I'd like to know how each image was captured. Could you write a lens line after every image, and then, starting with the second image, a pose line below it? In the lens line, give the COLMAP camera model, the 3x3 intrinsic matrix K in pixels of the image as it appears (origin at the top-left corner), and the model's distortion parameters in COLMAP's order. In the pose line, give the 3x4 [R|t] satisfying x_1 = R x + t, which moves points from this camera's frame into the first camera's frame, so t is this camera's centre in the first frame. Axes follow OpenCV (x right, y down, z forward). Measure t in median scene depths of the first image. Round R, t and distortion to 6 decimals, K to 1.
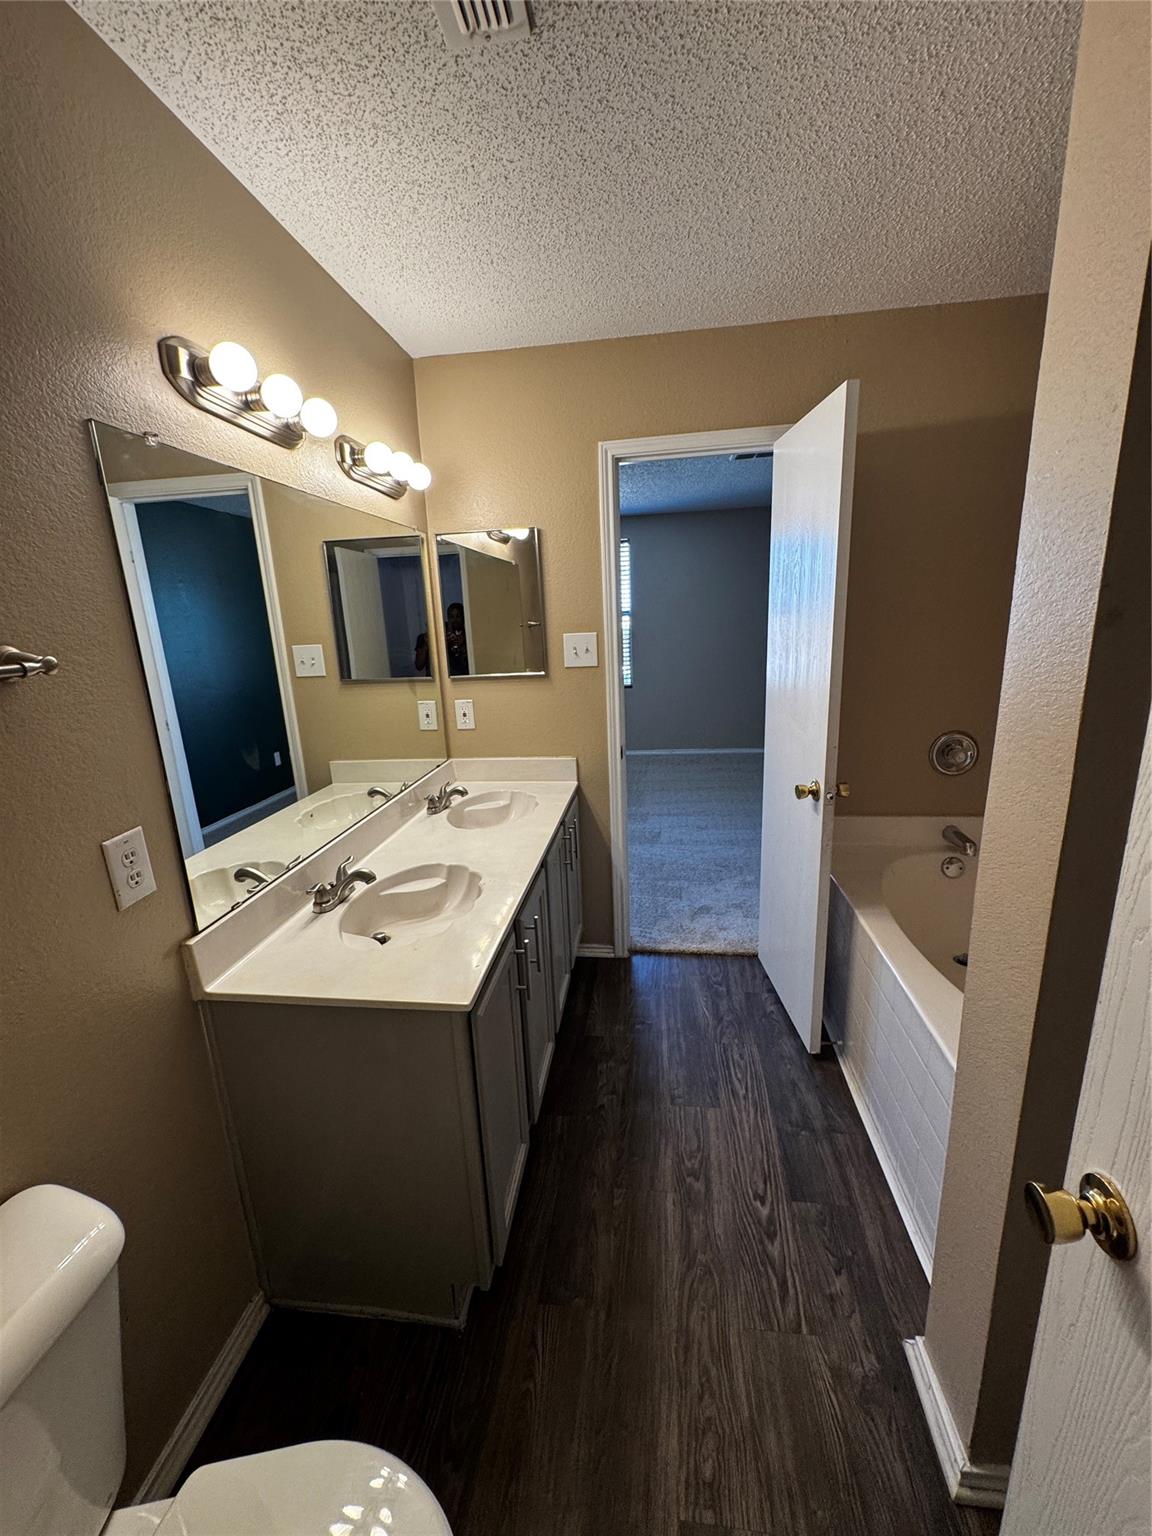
lens RADIAL K [[616.7, 0, 566.4], [0, 616.7, 765.1], [0, 0, 1]] dist [-0.001923, 0.000005]
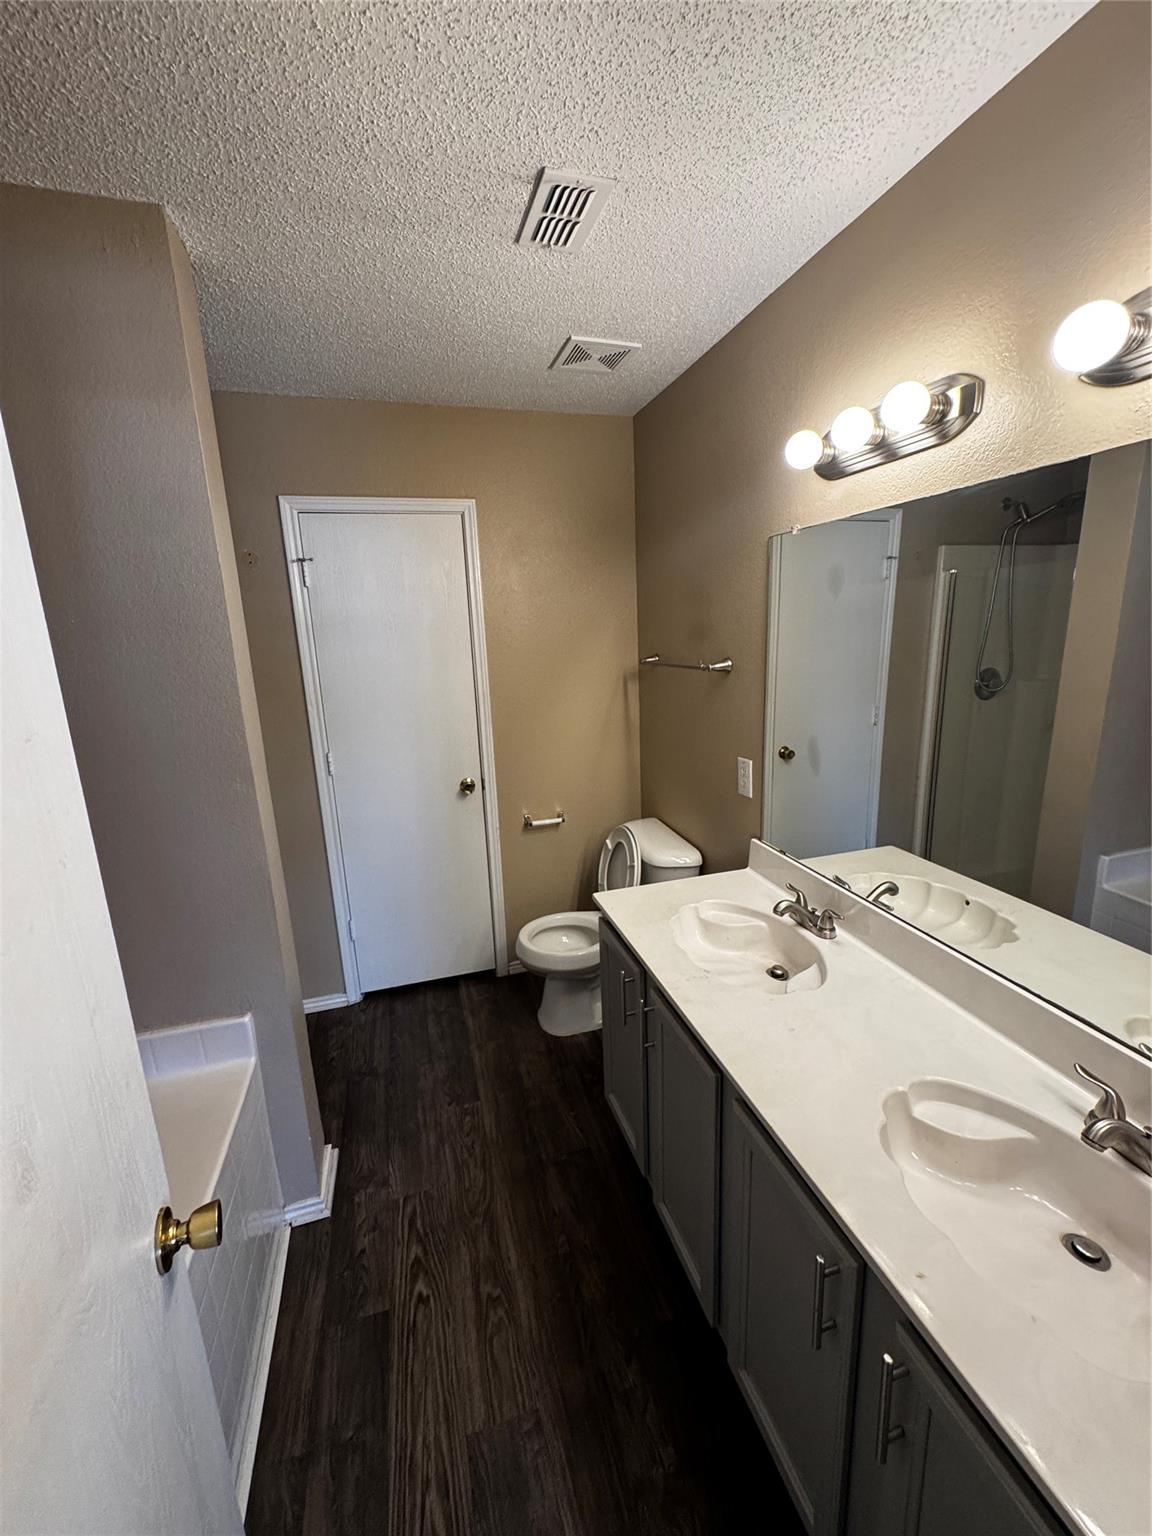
lens RADIAL K [[616.7, 0, 574.7], [0, 616.7, 774.6], [0, 0, 1]] dist [-0.001923, 0.000005]
pose [[-0.907176, 0.169470, -0.385112, 0.329691], [-0.021742, 0.895193, 0.445148, -0.441932], [0.420189, 0.412201, -0.808413, 1.528870]]
